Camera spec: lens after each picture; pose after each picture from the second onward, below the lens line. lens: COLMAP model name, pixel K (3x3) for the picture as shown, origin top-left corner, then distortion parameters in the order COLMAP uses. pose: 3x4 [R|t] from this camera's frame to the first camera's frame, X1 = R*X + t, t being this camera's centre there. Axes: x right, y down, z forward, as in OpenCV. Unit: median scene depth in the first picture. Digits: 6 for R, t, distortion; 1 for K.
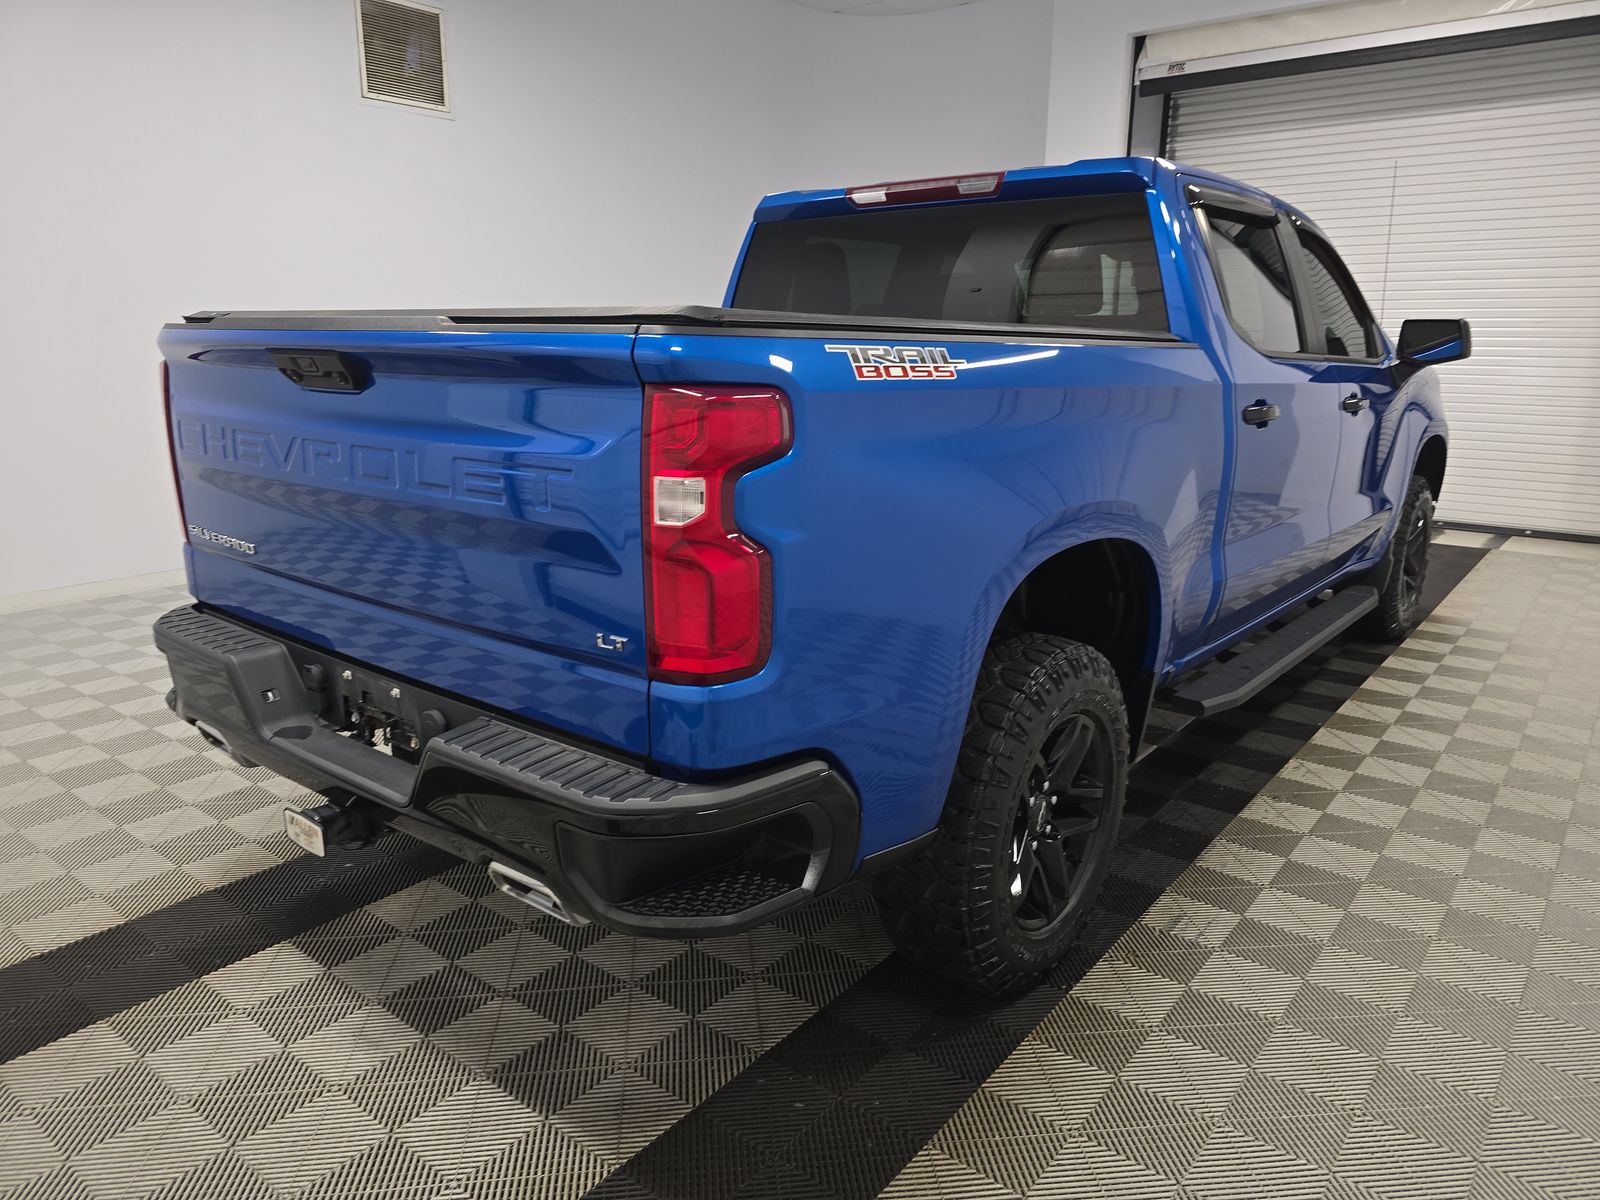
lens RADIAL K [[1088.9, 0, 804.5], [0, 1088.9, 598.9], [0, 0, 1]] dist [0.017417, -0.004740]
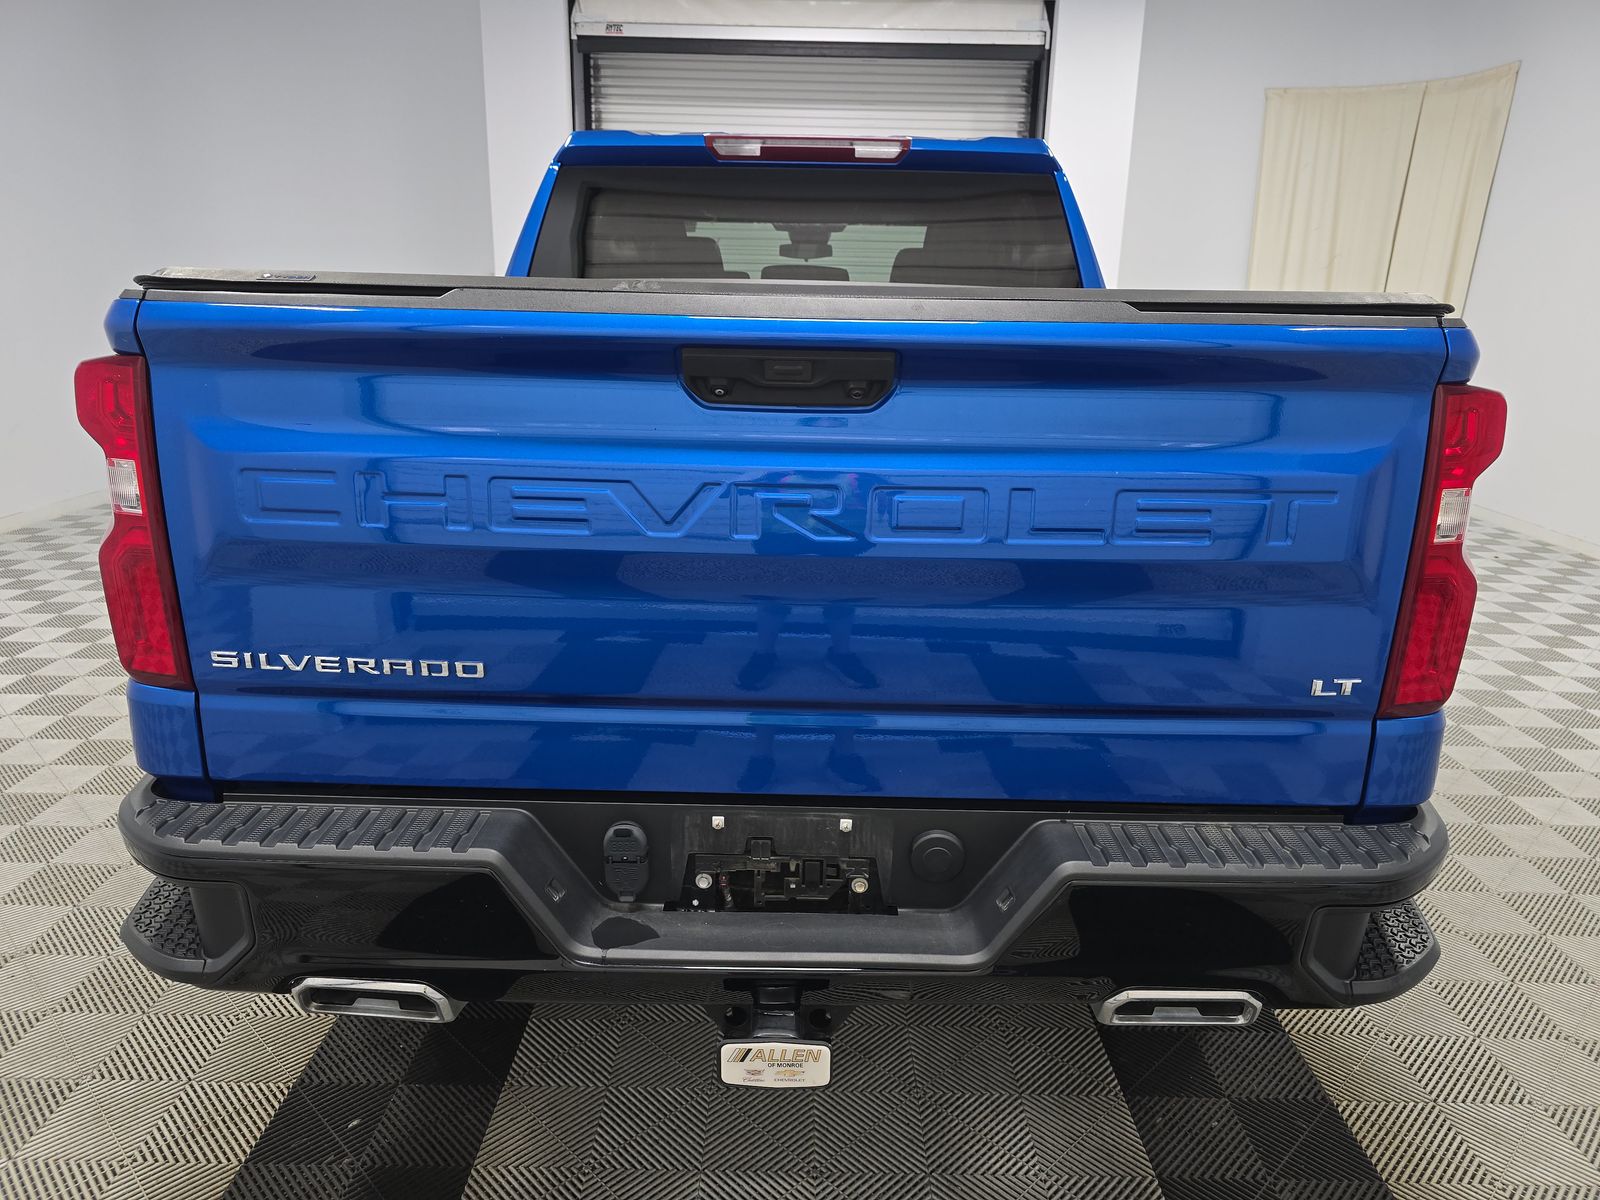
lens RADIAL K [[1088.9, 0, 804.5], [0, 1088.9, 598.9], [0, 0, 1]] dist [0.017417, -0.004740]
pose [[0.788144, -0.152912, 0.596194, -0.515317], [0.130991, 0.988128, 0.080272, -0.077985], [-0.601391, 0.014830, 0.798818, 0.286694]]
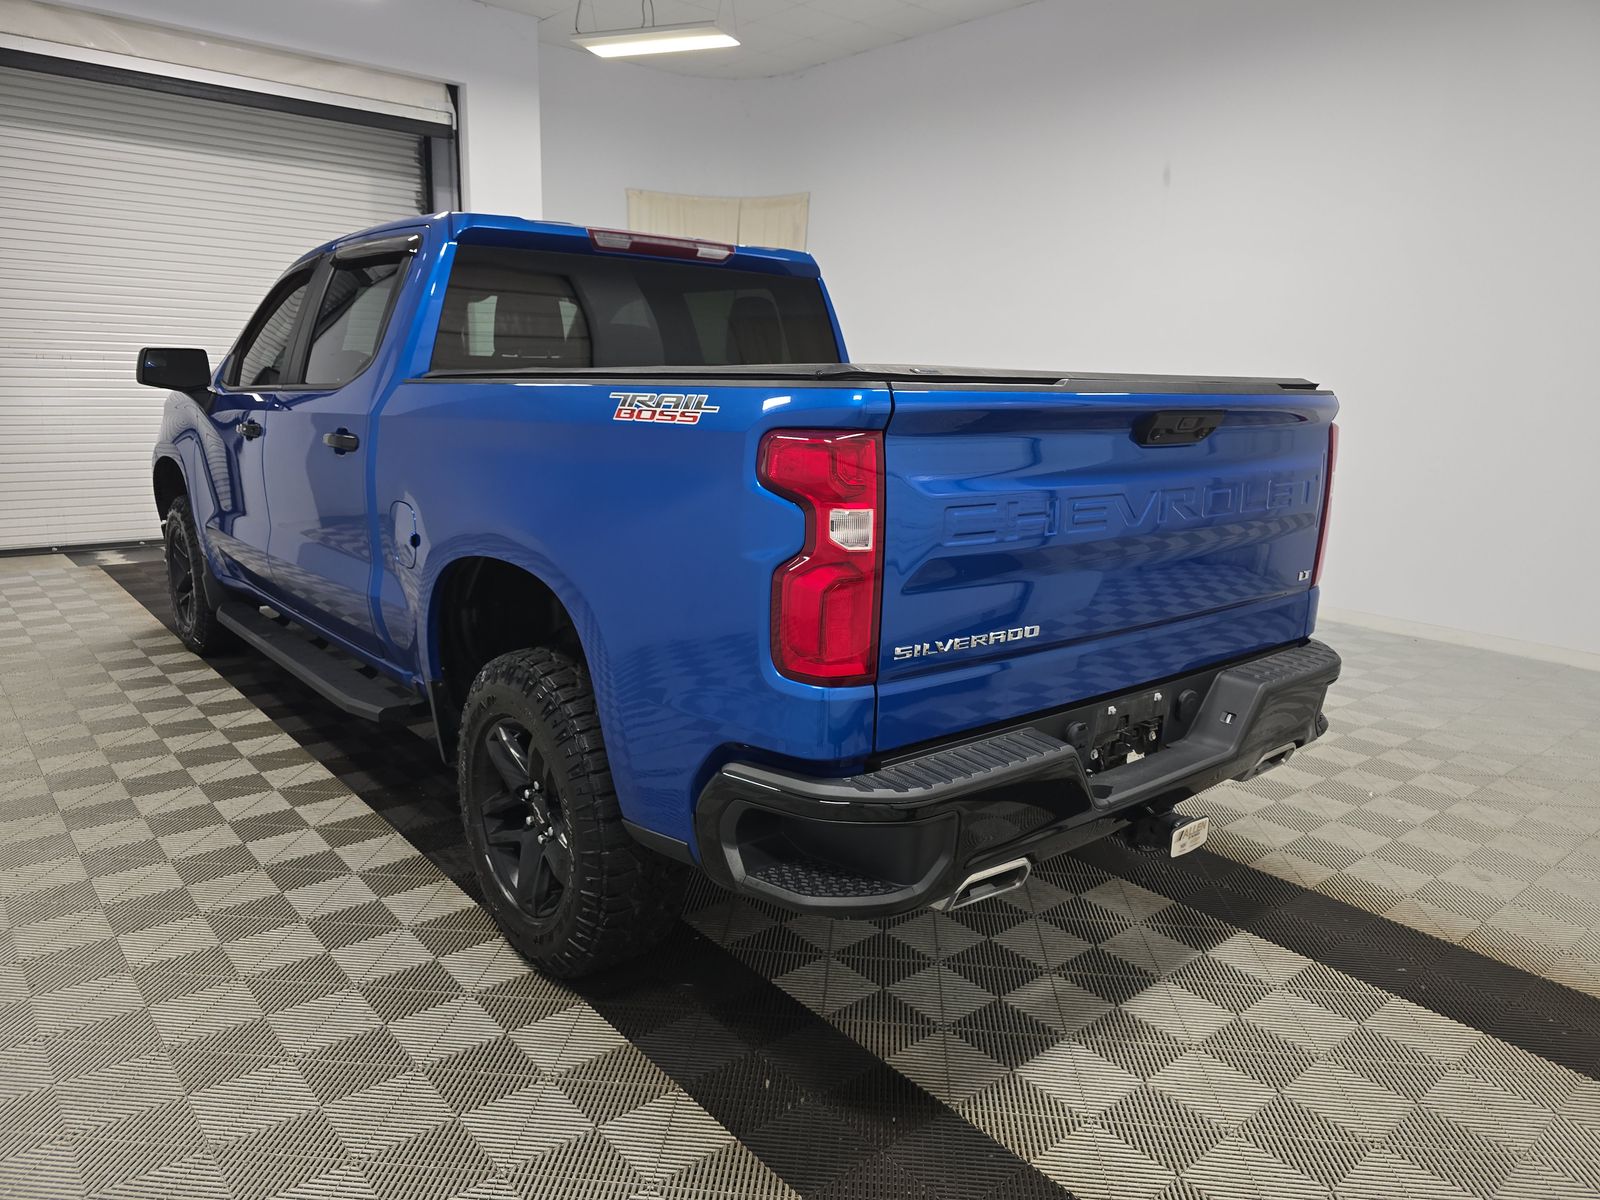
lens RADIAL K [[1088.9, 0, 804.5], [0, 1088.9, 598.9], [0, 0, 1]] dist [0.017417, -0.004740]
pose [[0.205495, -0.194826, 0.959070, -1.009117], [0.205755, 0.966682, 0.152286, -0.177435], [-0.956784, 0.166039, 0.238735, 0.688128]]
